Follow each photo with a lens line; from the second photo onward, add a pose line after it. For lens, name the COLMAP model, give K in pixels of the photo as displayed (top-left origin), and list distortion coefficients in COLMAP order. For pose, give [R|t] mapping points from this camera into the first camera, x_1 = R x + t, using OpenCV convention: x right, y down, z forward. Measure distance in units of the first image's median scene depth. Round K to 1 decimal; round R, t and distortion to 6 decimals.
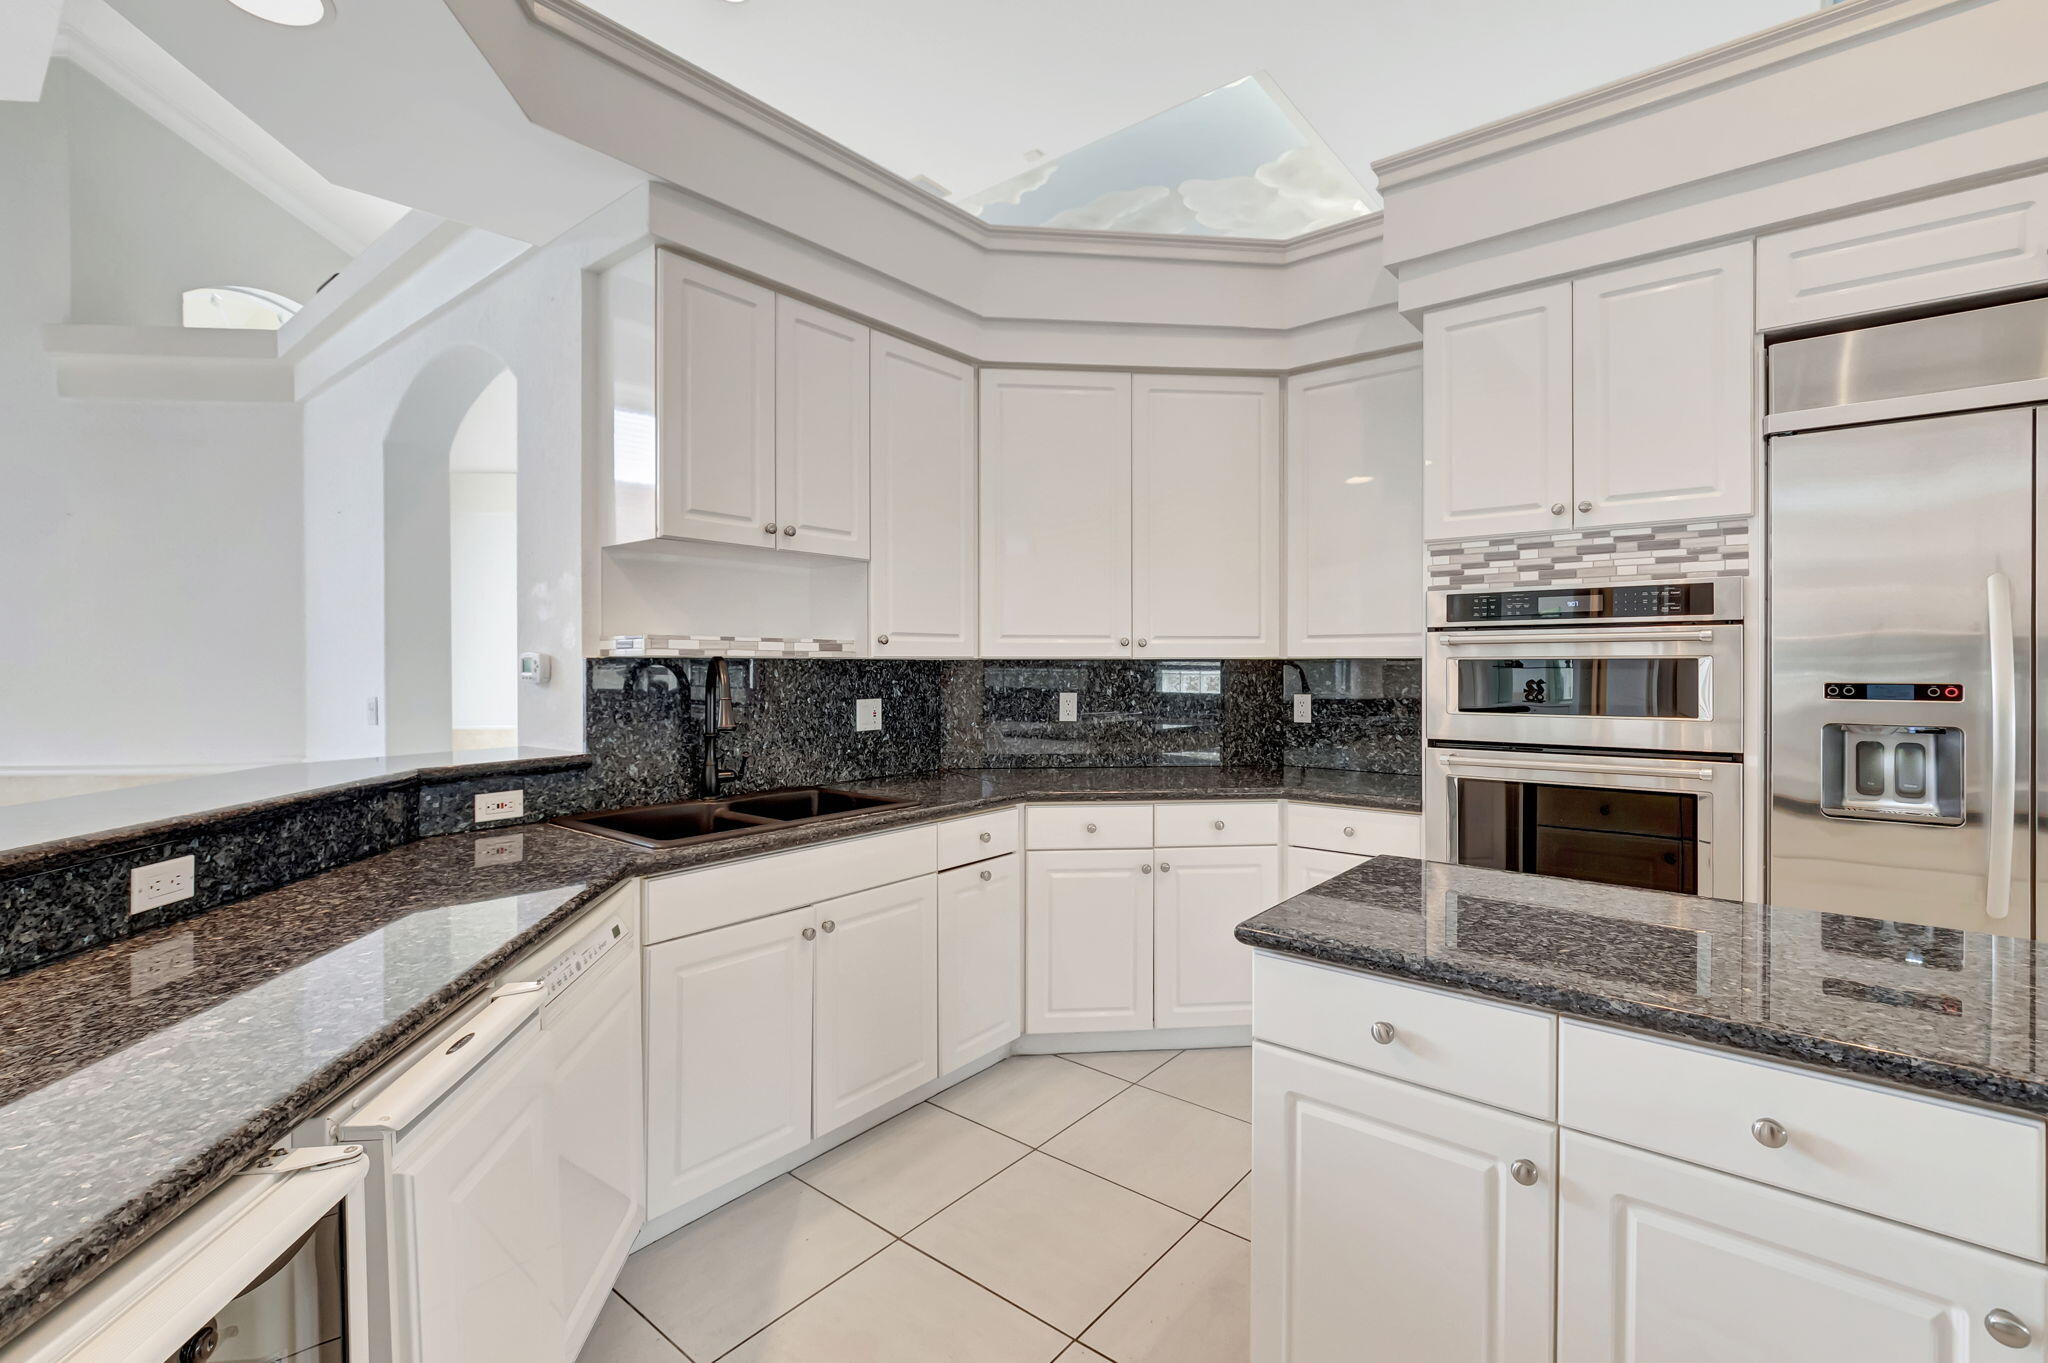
lens RADIAL K [[911.7, 0, 1021.4], [0, 911.7, 664.4], [0, 0, 1]] dist [-0.002101, -0.000818]
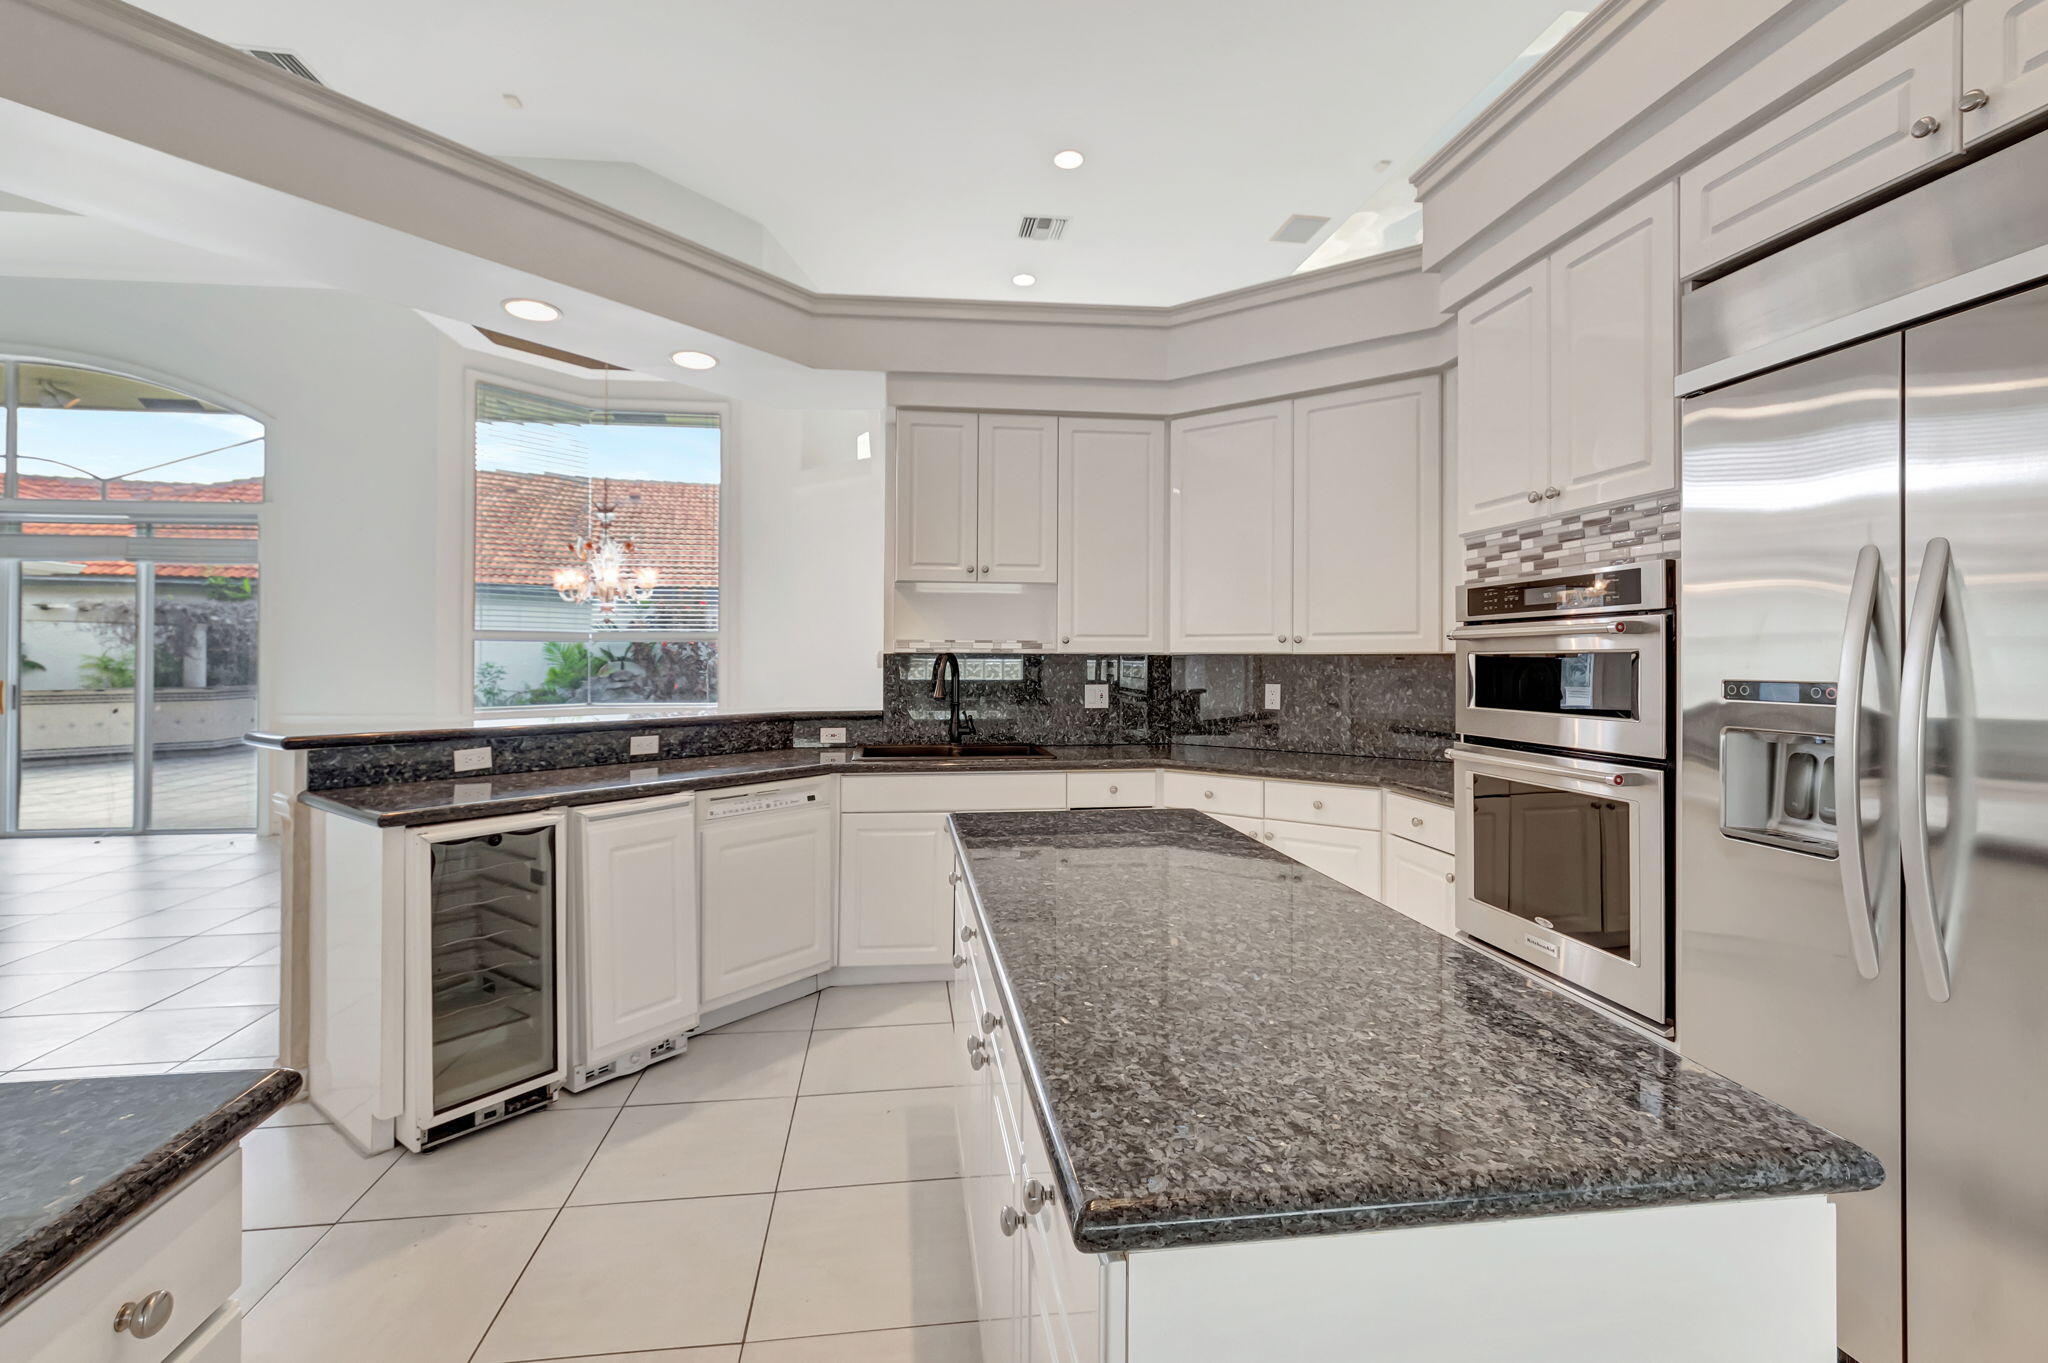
lens RADIAL K [[915.2, 0, 1017.9], [0, 915.2, 649.2], [0, 0, 1]] dist [0.000022, -0.000161]
pose [[0.731373, -0.004520, -0.681963, 0.858981], [-0.004392, 0.999926, -0.011339, 0.002802], [0.681964, 0.011288, 0.731299, -0.071794]]
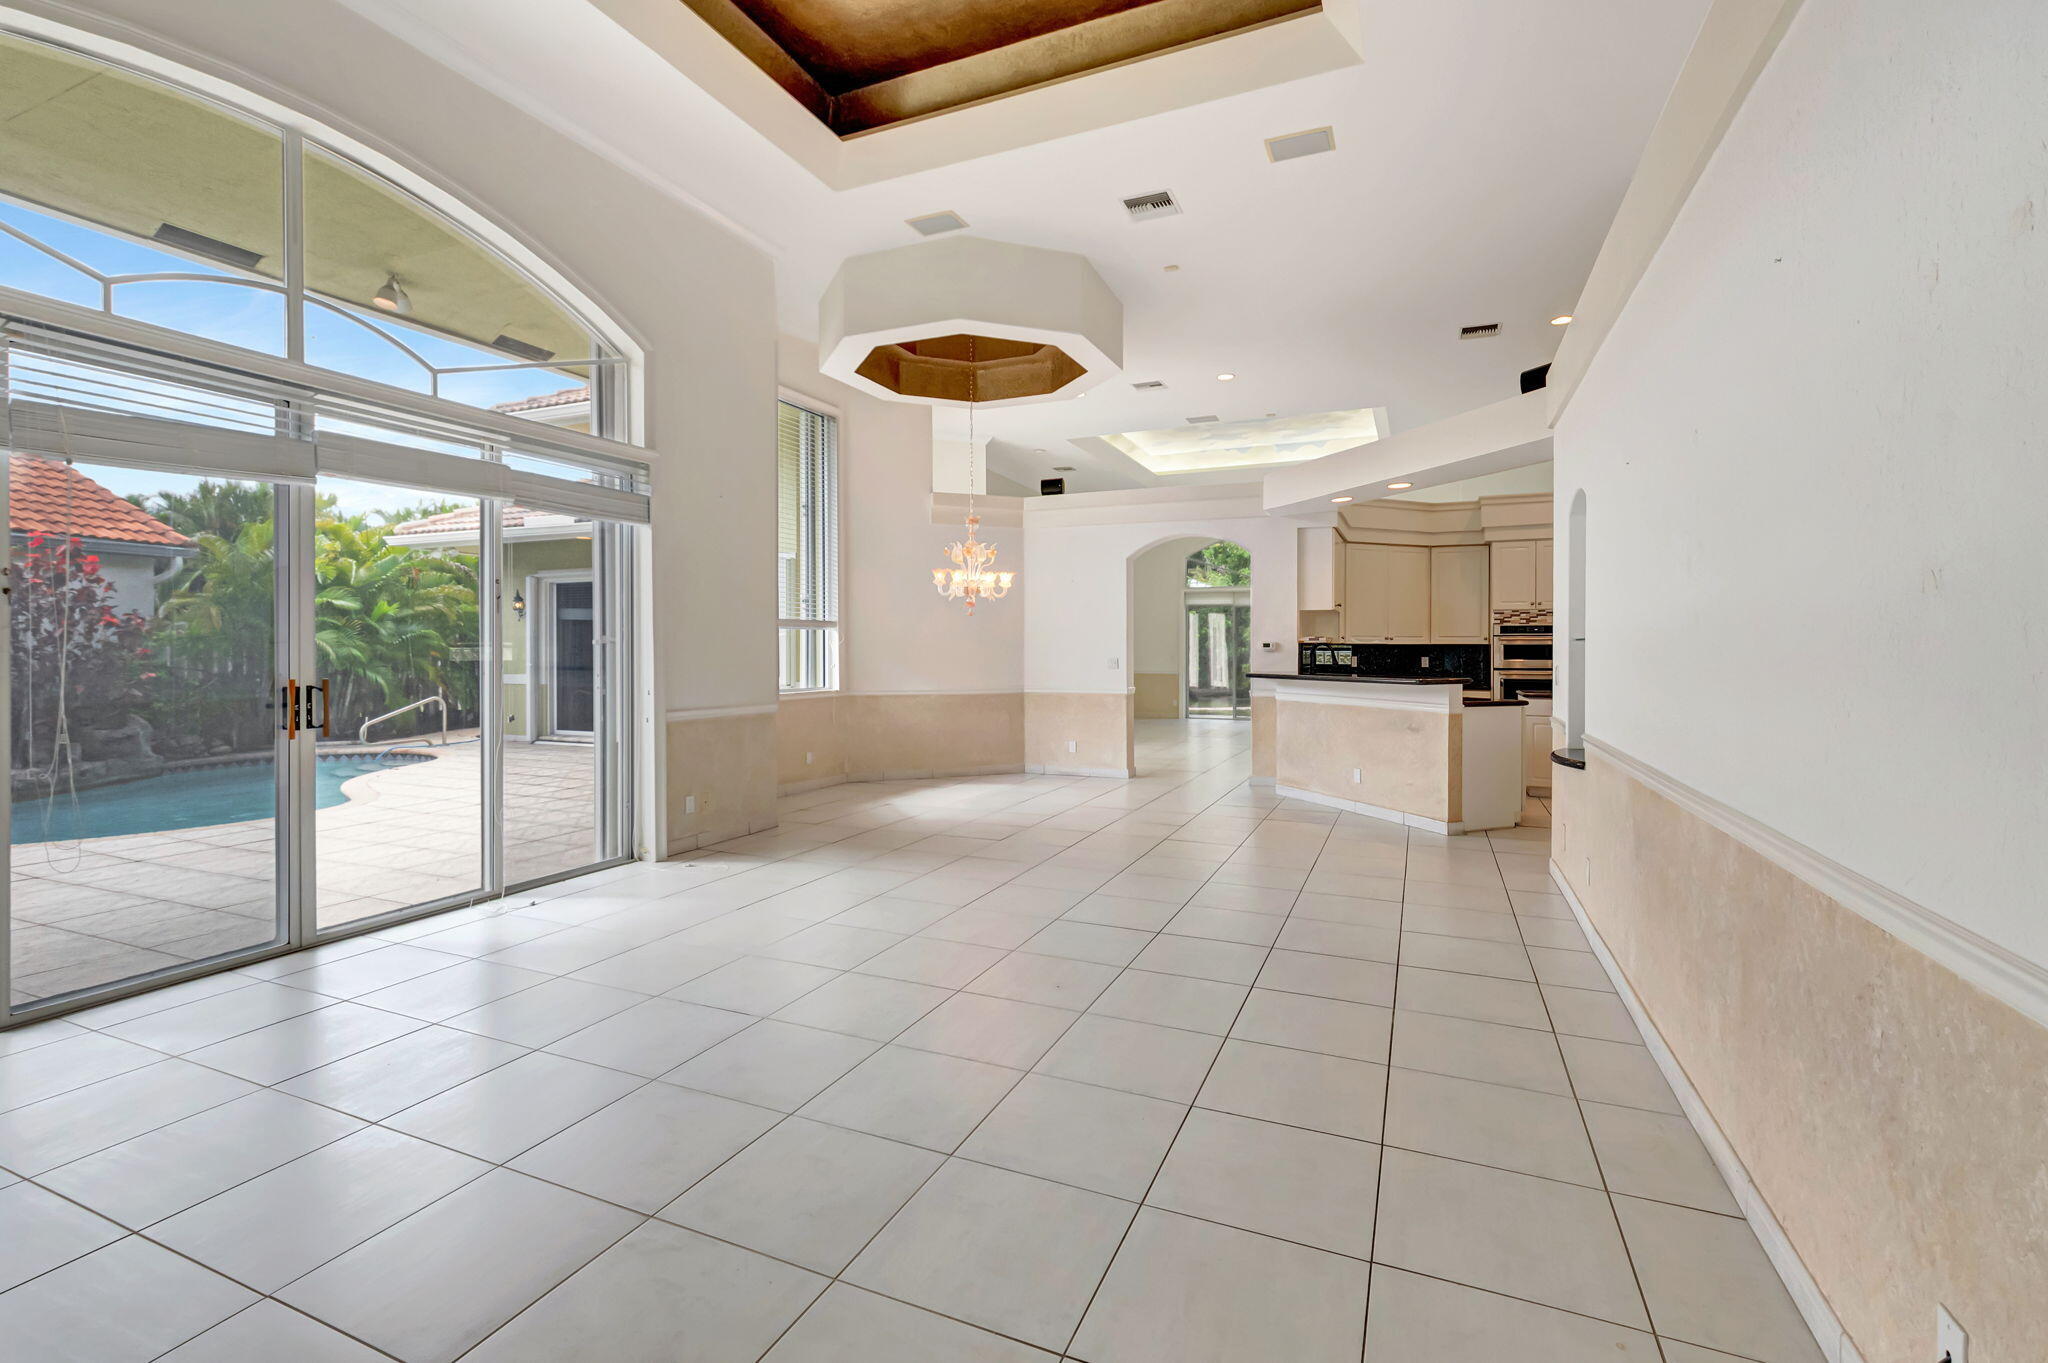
lens RADIAL K [[924.9, 0, 1021.7], [0, 924.9, 642.5], [0, 0, 1]] dist [0.001424, 0.000990]
pose [[0.961494, 0.002664, 0.274812, -2.413595], [-0.000752, 0.999975, -0.007064, 0.012962], [-0.274823, 0.006585, 0.961472, -2.012663]]
